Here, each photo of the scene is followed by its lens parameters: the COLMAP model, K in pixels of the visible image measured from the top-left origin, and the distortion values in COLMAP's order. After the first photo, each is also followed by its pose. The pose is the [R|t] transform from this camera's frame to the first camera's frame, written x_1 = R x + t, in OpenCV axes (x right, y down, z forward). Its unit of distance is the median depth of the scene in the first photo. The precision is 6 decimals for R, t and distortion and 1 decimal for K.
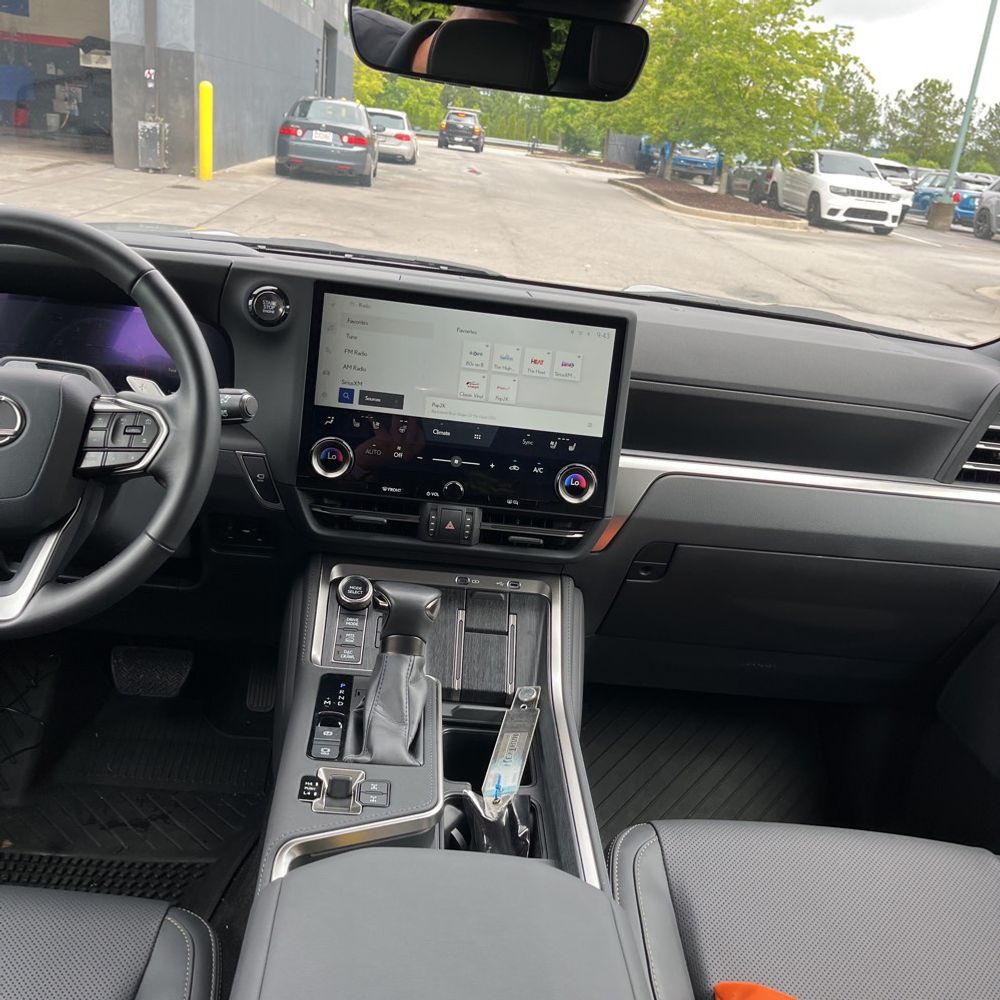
lens RADIAL K [[1012.3, 0, 498.8], [0, 1012.3, 503.5], [0, 0, 1]] dist [0.025647, 0.000000]
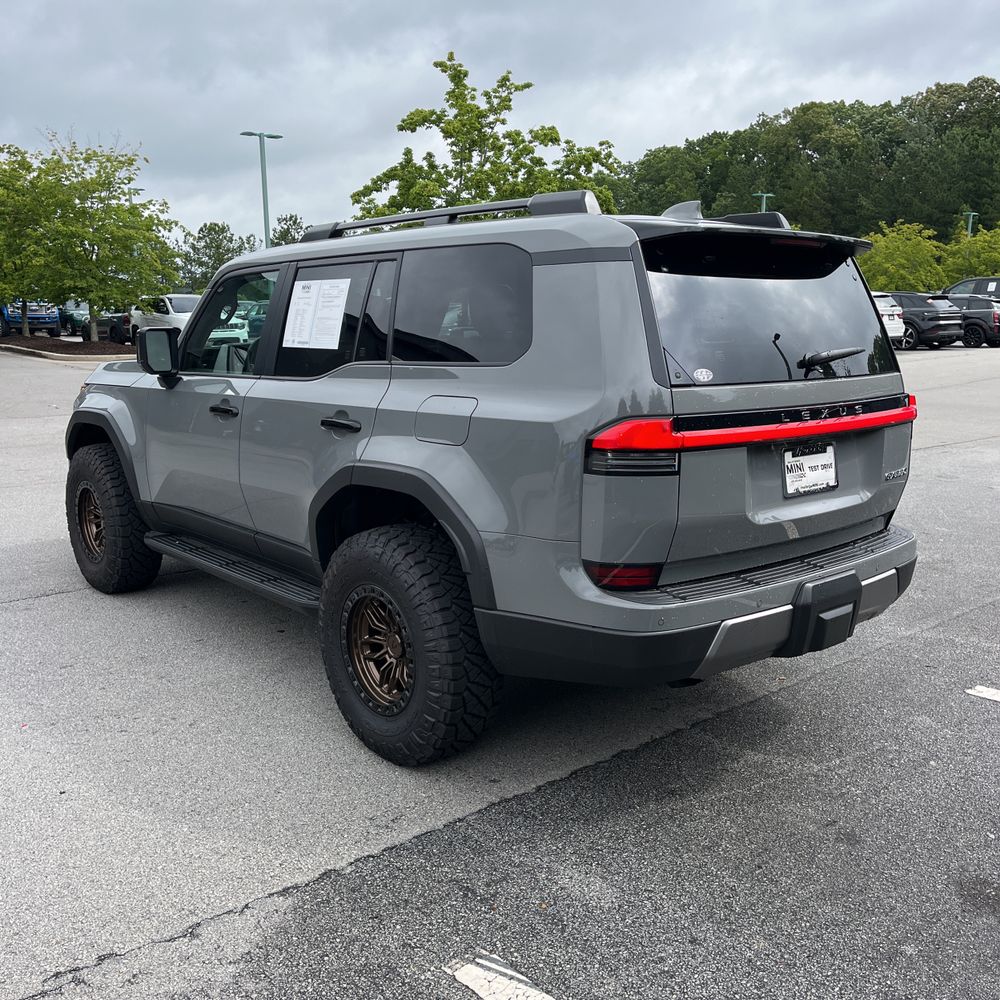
lens RADIAL K [[1012.3, 0, 503.1], [0, 1012.3, 503.3], [0, 0, 1]] dist [0.025647, 0.000000]
pose [[0.794157, -0.230972, 0.562108, -0.095653], [0.299758, 0.953488, -0.031713, 0.040275], [-0.528639, 0.193682, 0.826455, -0.142677]]
